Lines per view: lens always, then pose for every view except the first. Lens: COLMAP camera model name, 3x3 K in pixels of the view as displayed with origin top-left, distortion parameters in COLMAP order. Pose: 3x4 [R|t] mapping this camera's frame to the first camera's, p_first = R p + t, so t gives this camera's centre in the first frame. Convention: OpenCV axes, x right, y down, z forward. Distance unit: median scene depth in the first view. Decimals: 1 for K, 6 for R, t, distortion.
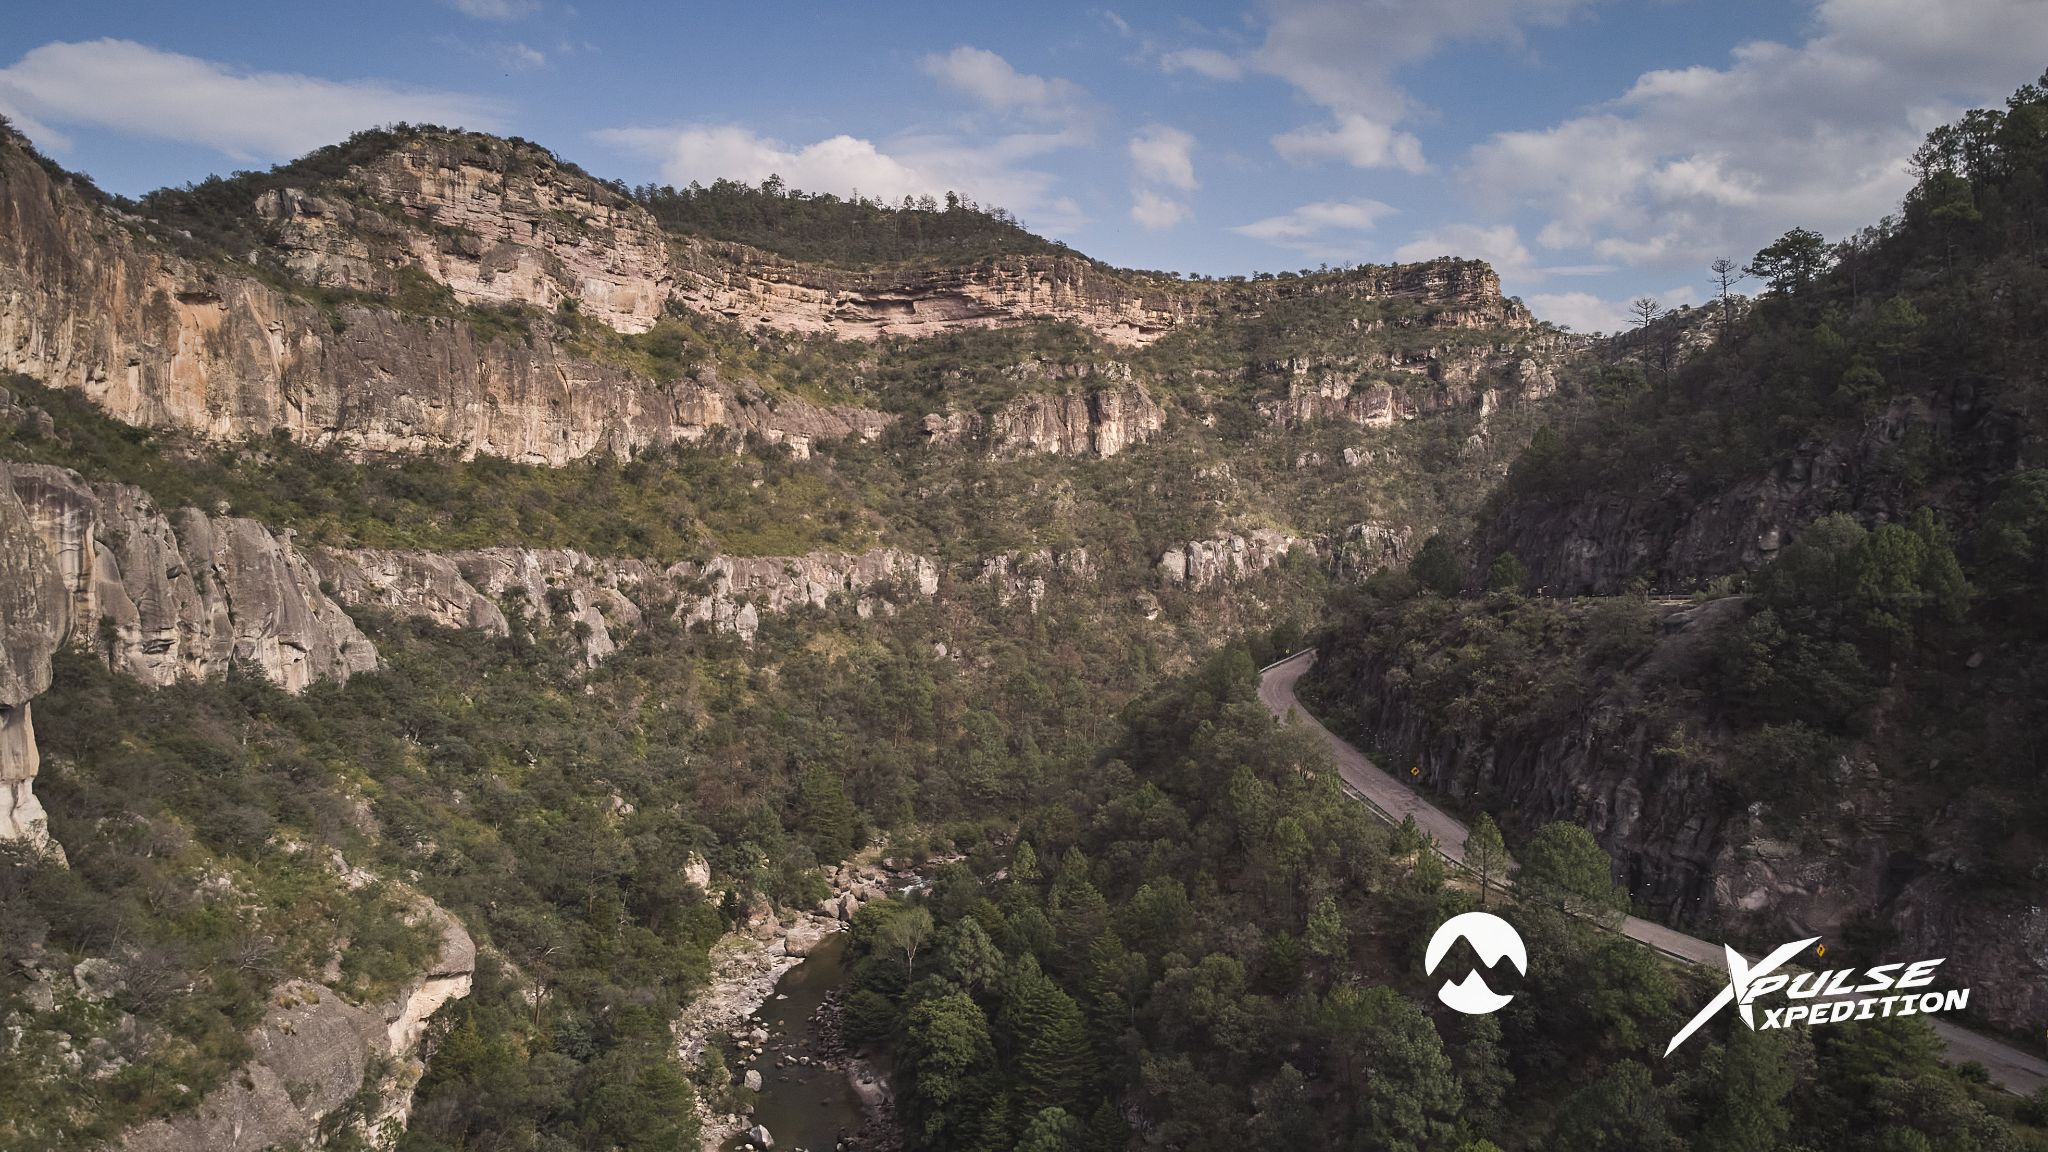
lens RADIAL K [[1500.7, 0, 1024.0], [0, 1500.7, 576.0], [0, 0, 1]] dist [0.088646, -0.281349]
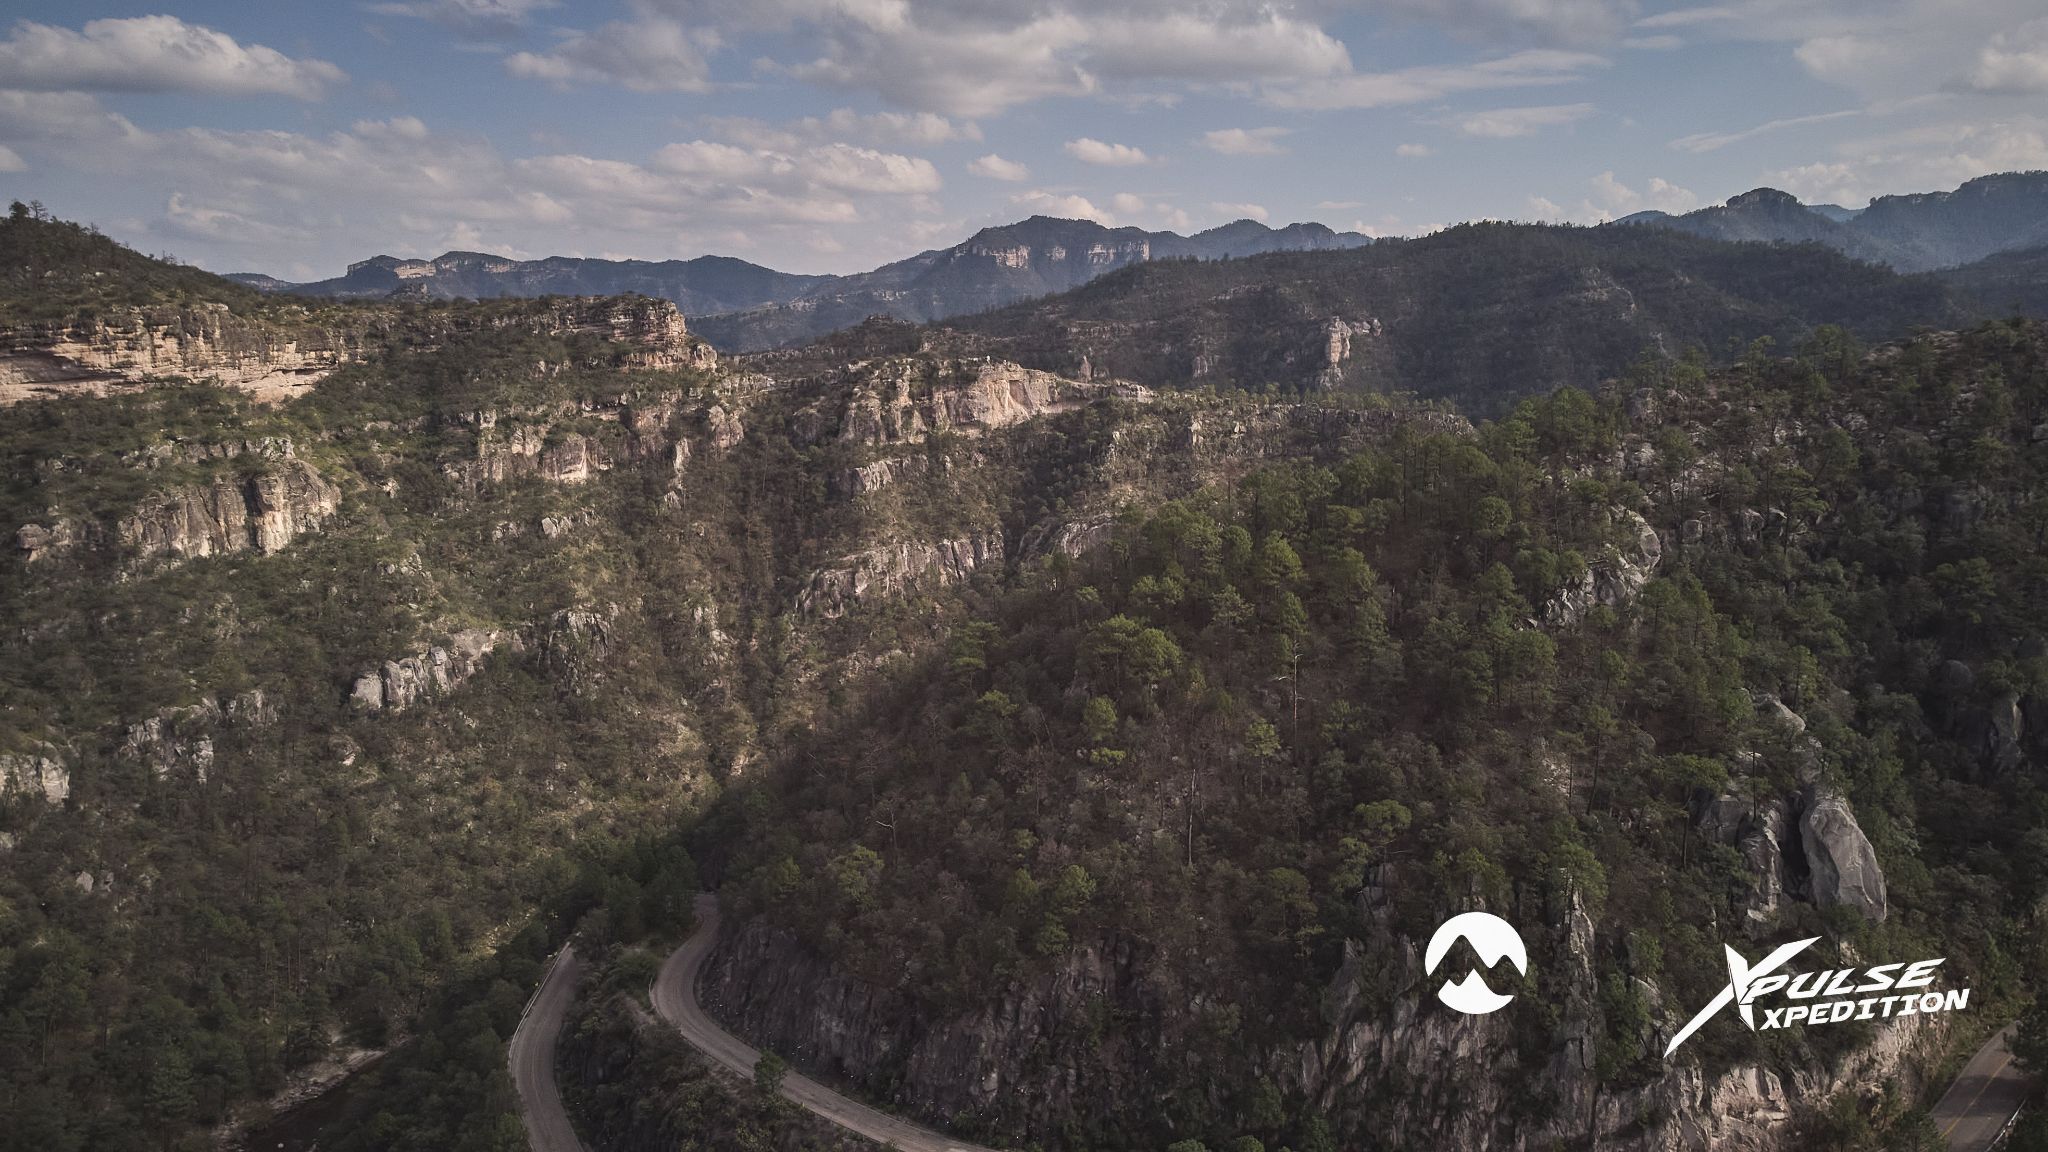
lens RADIAL K [[1501.4, 0, 1024.0], [0, 1501.4, 576.0], [0, 0, 1]] dist [-0.012242, 0.084403]
pose [[0.859517, -0.079526, 0.504882, -0.013936], [0.021067, 0.992494, 0.120467, -0.166274], [-0.510672, -0.092907, 0.854741, 0.004832]]
